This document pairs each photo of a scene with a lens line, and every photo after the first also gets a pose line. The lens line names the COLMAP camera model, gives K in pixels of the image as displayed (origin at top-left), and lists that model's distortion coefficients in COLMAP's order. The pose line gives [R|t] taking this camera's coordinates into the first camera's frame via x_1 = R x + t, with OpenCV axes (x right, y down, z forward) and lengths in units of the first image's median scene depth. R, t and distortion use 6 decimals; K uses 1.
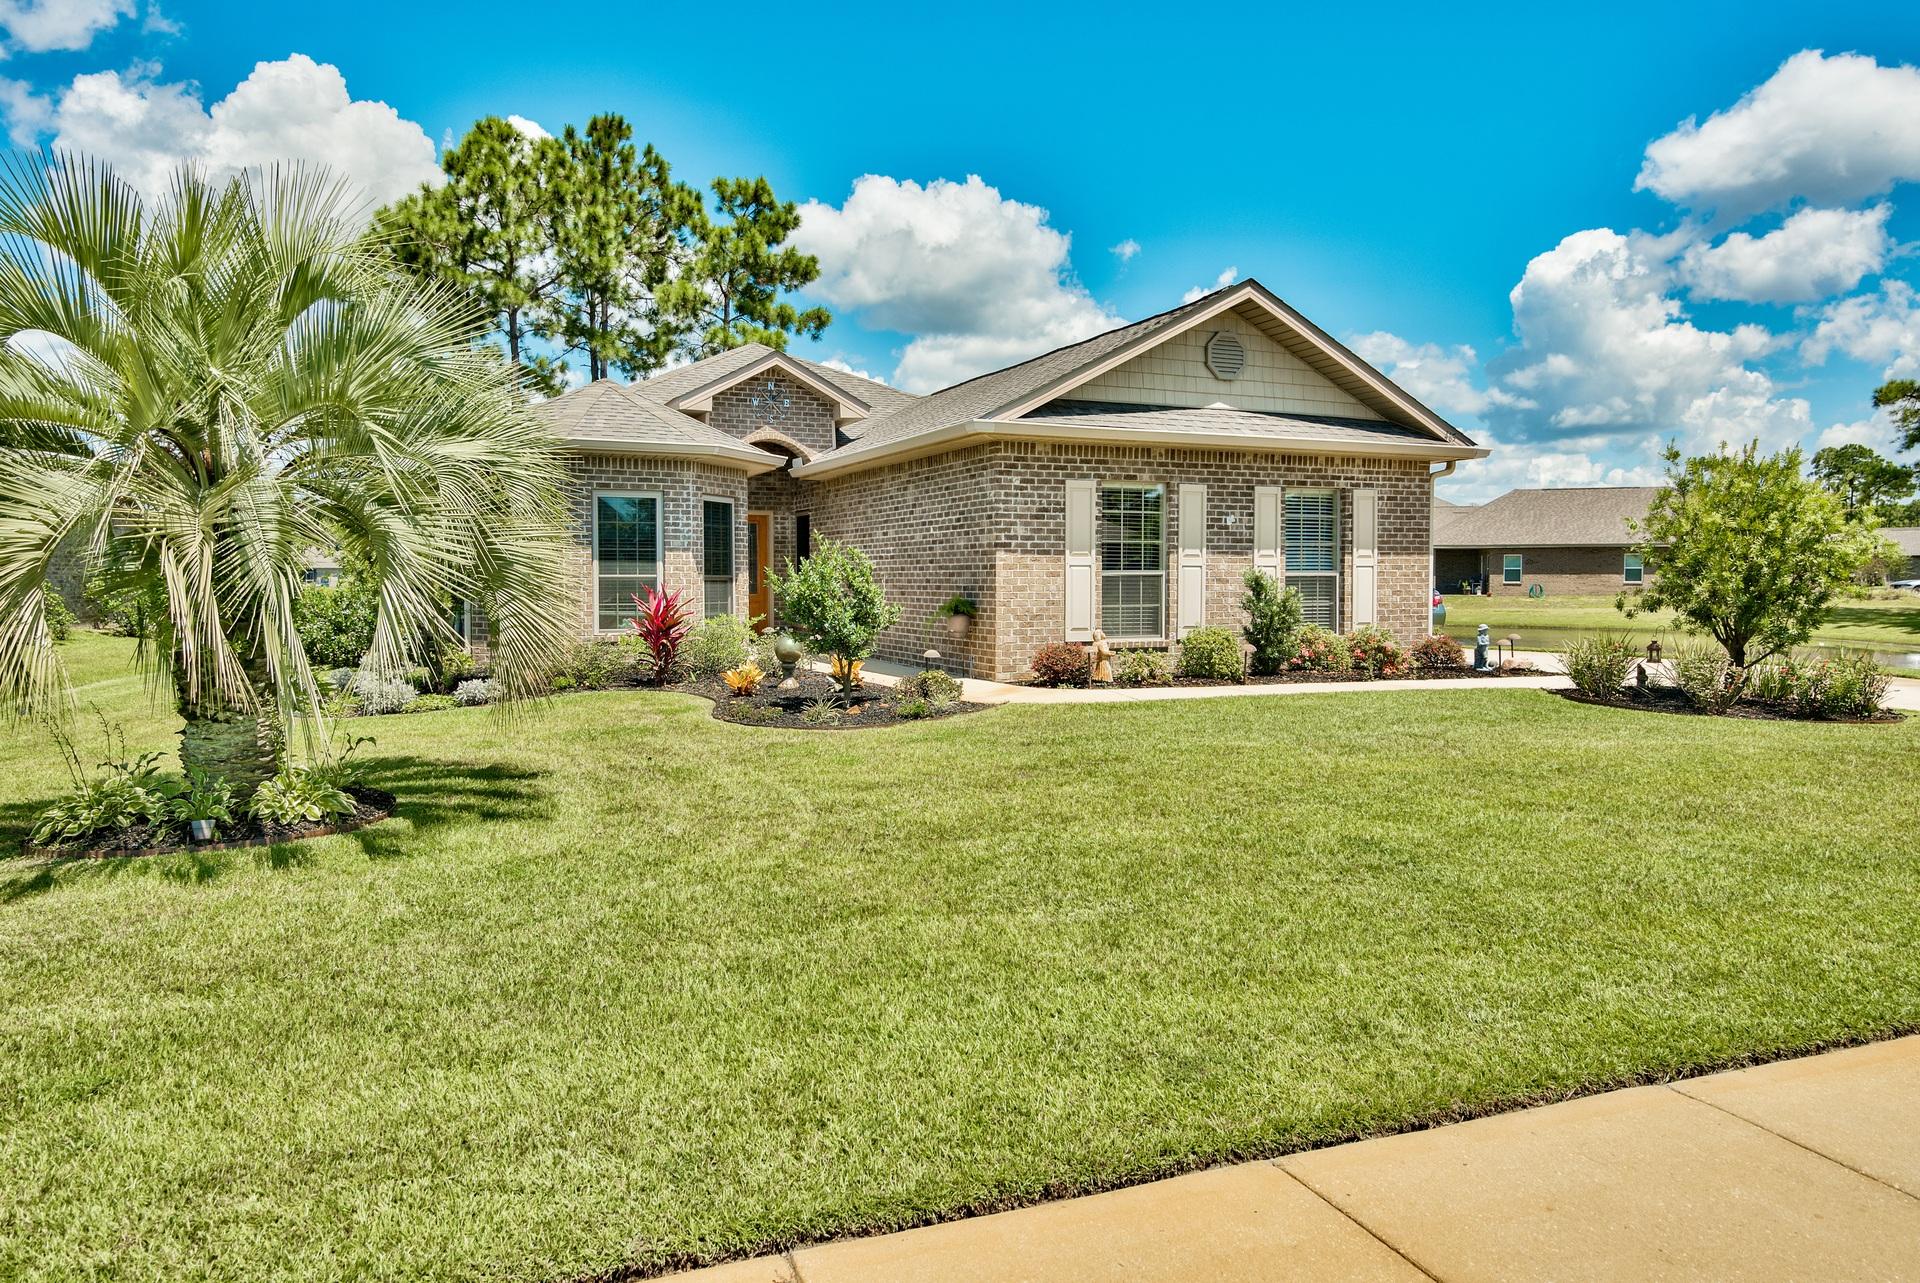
lens RADIAL K [[1232.5, 0, 941.2], [0, 1232.5, 624.0], [0, 0, 1]] dist [-0.006028, 0.000684]
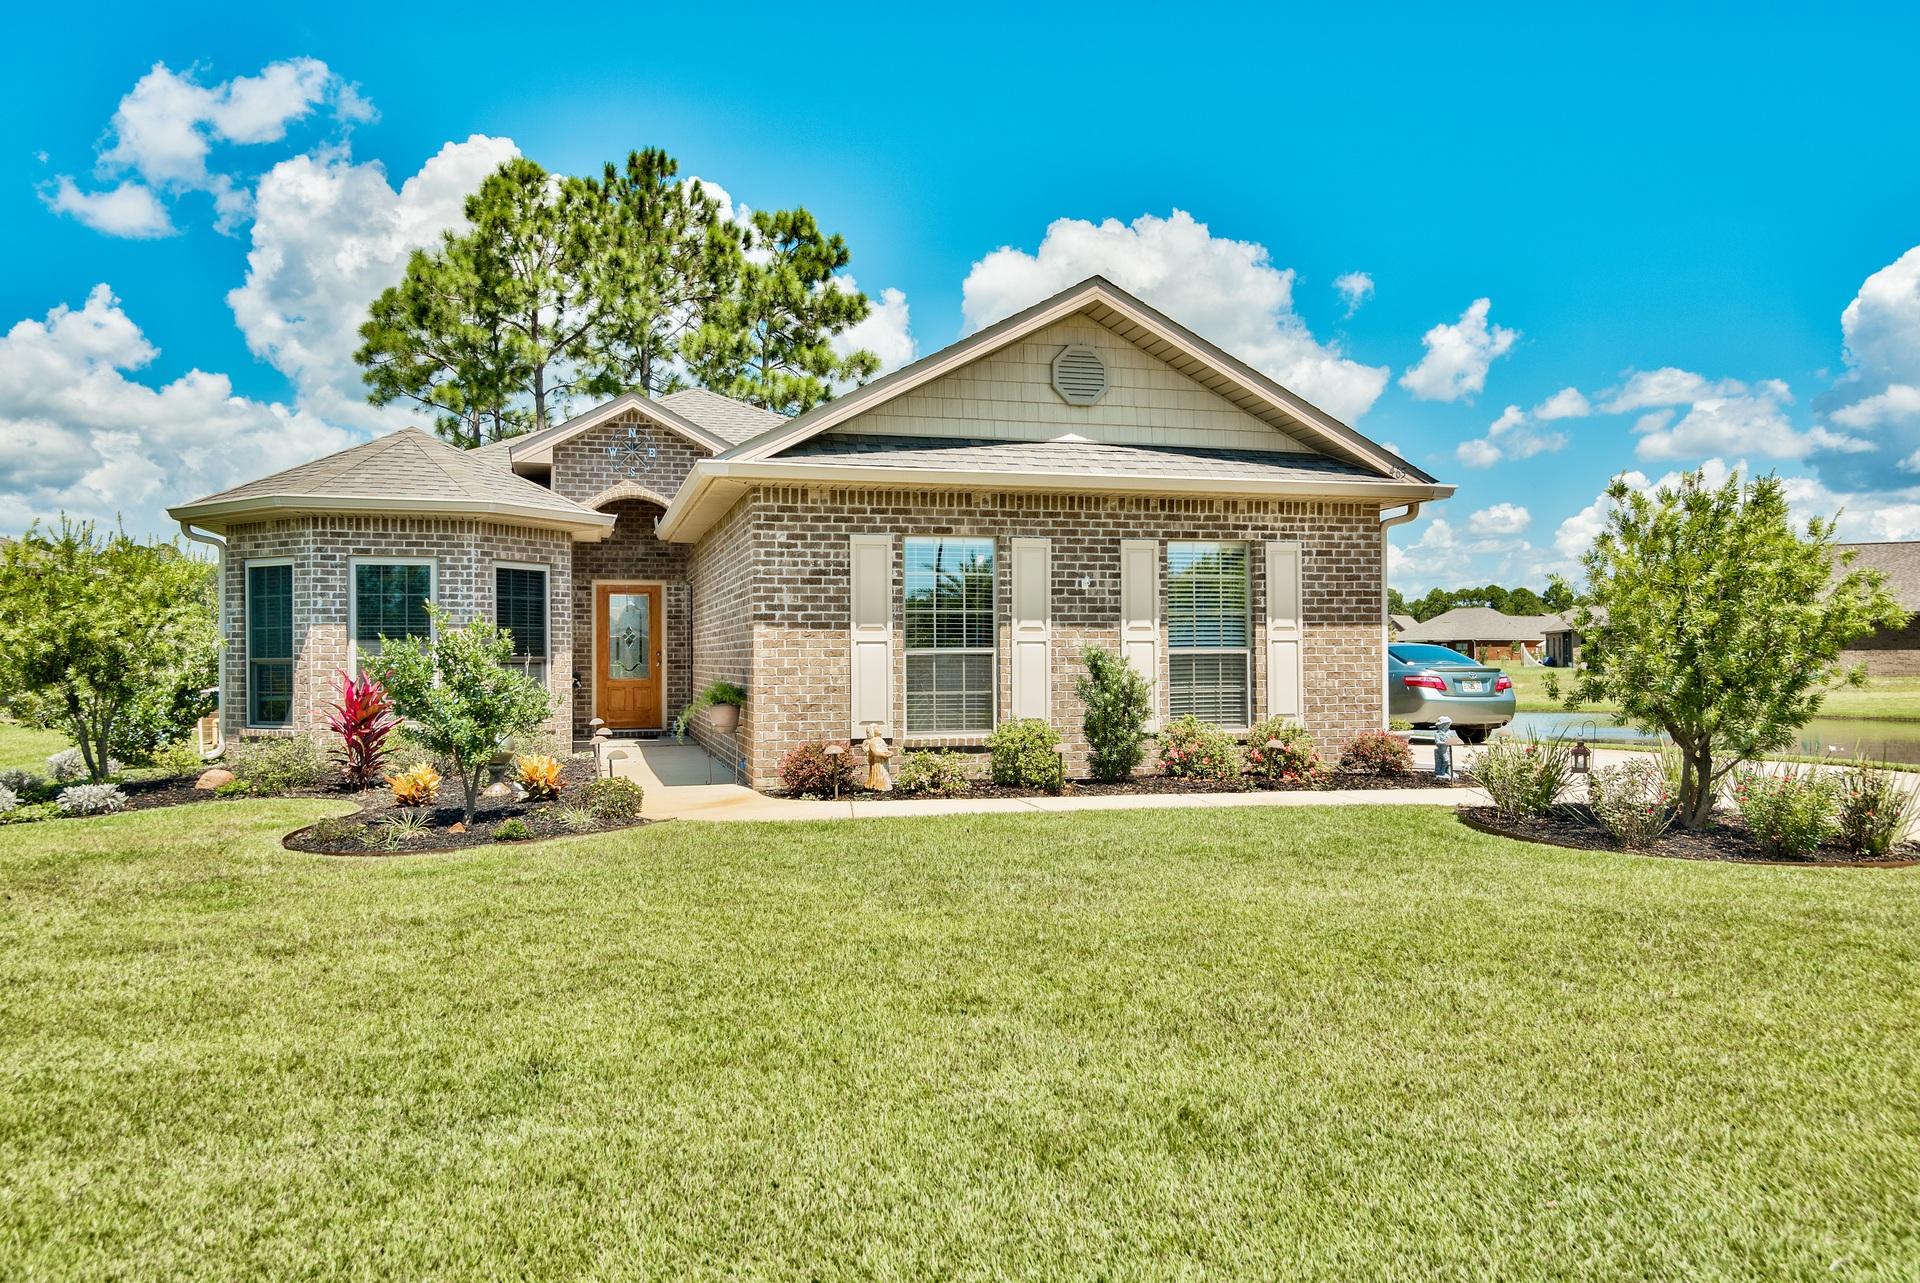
lens RADIAL K [[1370.8, 0, 970.6], [0, 1370.8, 651.2], [0, 0, 1]] dist [0.007482, 0.003167]
pose [[0.991619, -0.005243, -0.129088, 0.266321], [-0.000236, 0.999101, -0.042389, -0.004238], [0.129194, 0.042064, 0.990727, 0.127632]]
